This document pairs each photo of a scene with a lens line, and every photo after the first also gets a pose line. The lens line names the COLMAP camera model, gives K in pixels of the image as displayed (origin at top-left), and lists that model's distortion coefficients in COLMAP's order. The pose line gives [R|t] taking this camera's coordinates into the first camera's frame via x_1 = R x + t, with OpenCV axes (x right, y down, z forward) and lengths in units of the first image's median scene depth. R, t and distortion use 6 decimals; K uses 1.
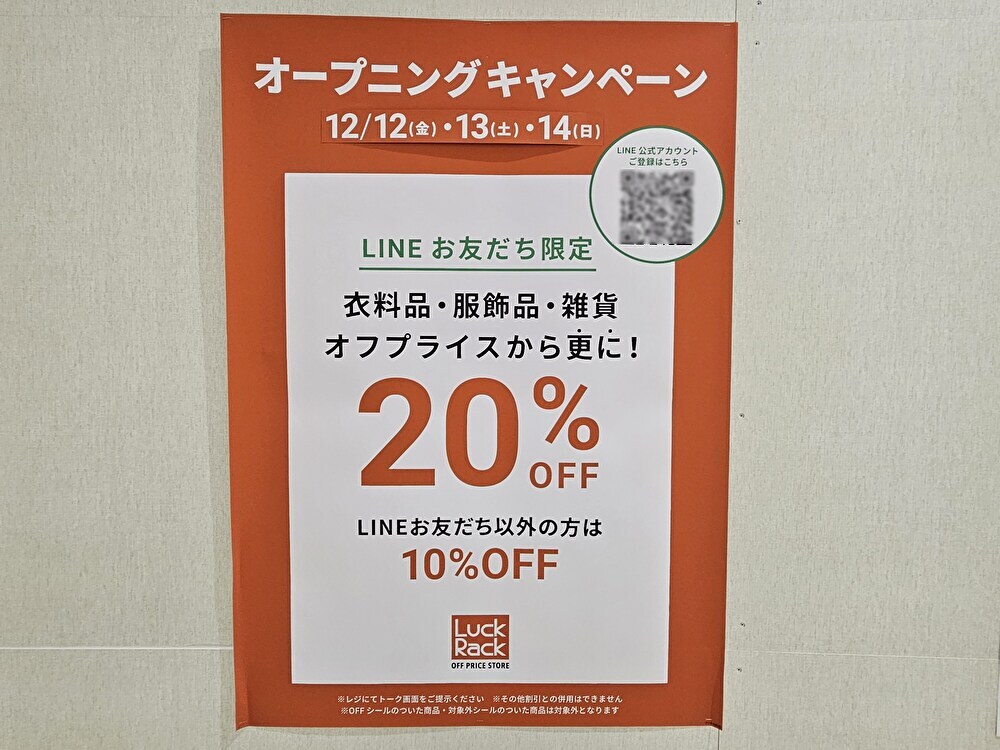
lens RADIAL K [[354.4, 0, 498.7], [0, 354.4, 392.4], [0, 0, 1]] dist [0.010440, -0.000477]
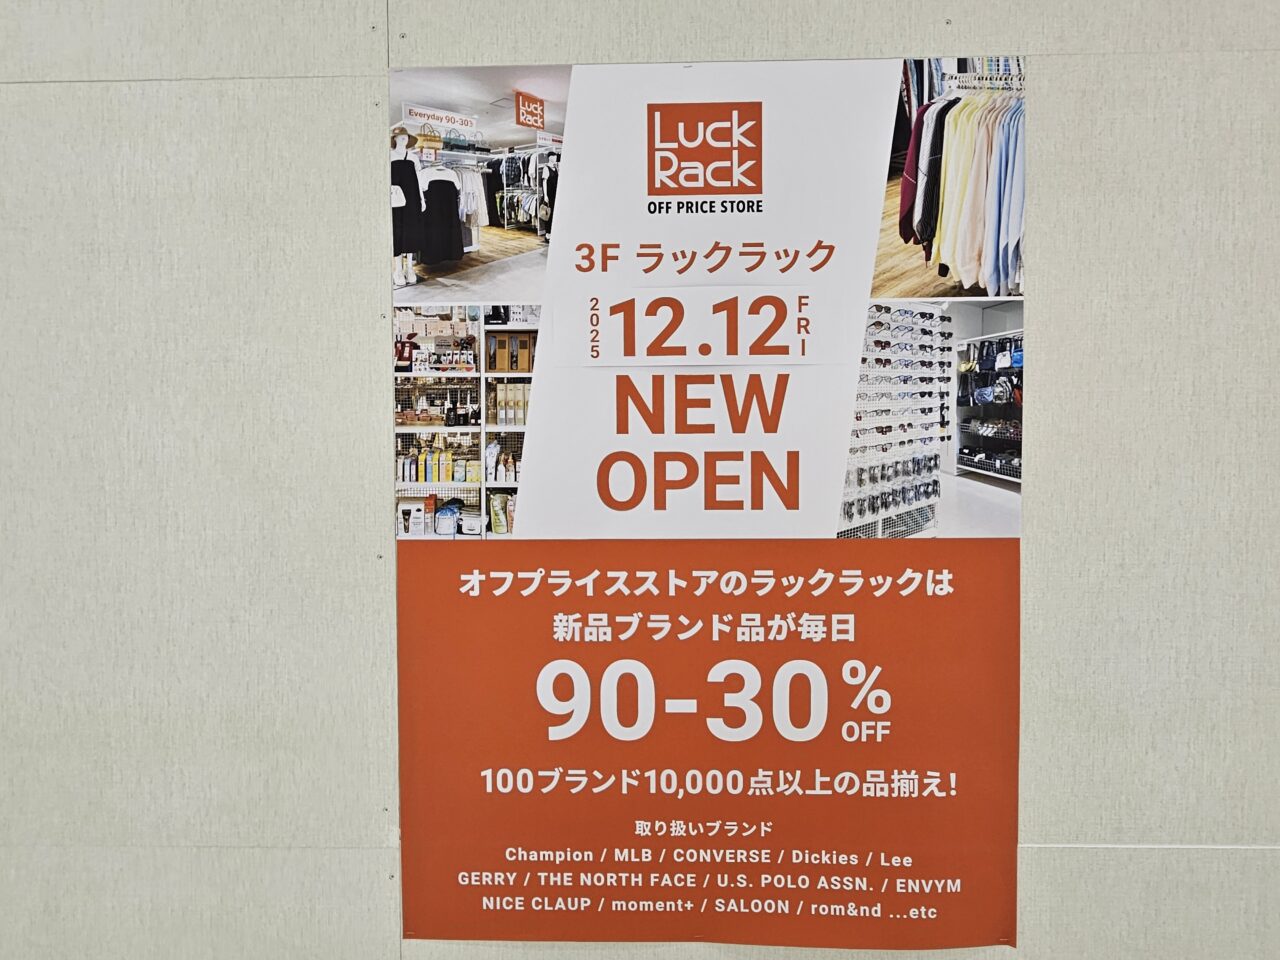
lens RADIAL K [[453.7, 0, 580.3], [0, 453.7, 513.3], [0, 0, 1]] dist [0.010440, -0.000477]
pose [[0.999820, -0.007806, 0.017317, -2.126220], [0.007966, 0.999926, -0.009186, -0.016619], [-0.017244, 0.009322, 0.999808, 0.004057]]
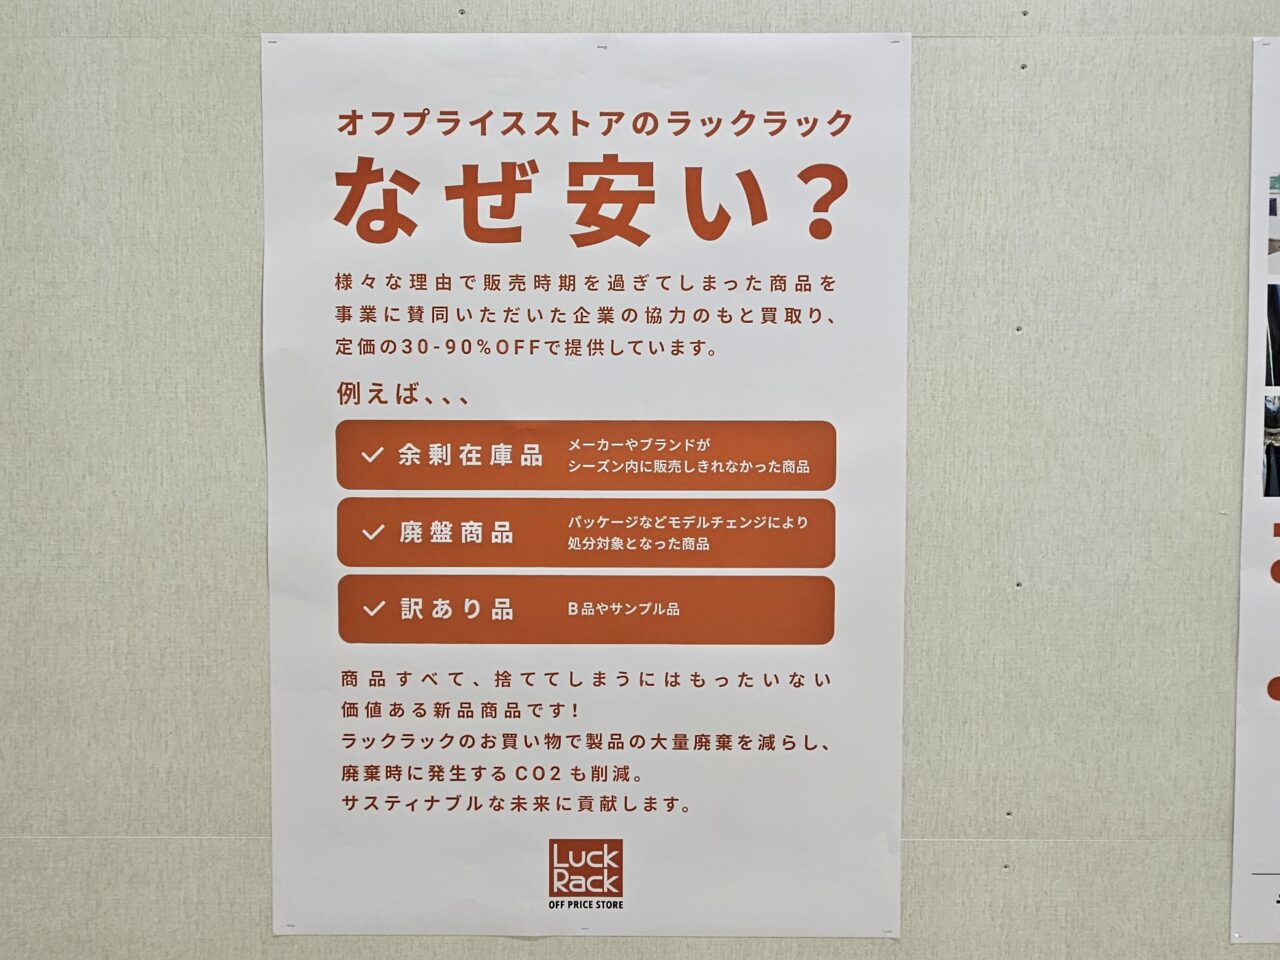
lens RADIAL K [[453.7, 0, 769.0], [0, 453.7, 505.0], [0, 0, 1]] dist [0.010440, -0.000477]
pose [[0.999959, -0.008531, -0.003020, 2.524679], [0.008502, 0.999919, -0.009483, 0.026921], [0.003100, 0.009457, 0.999950, -0.016320]]
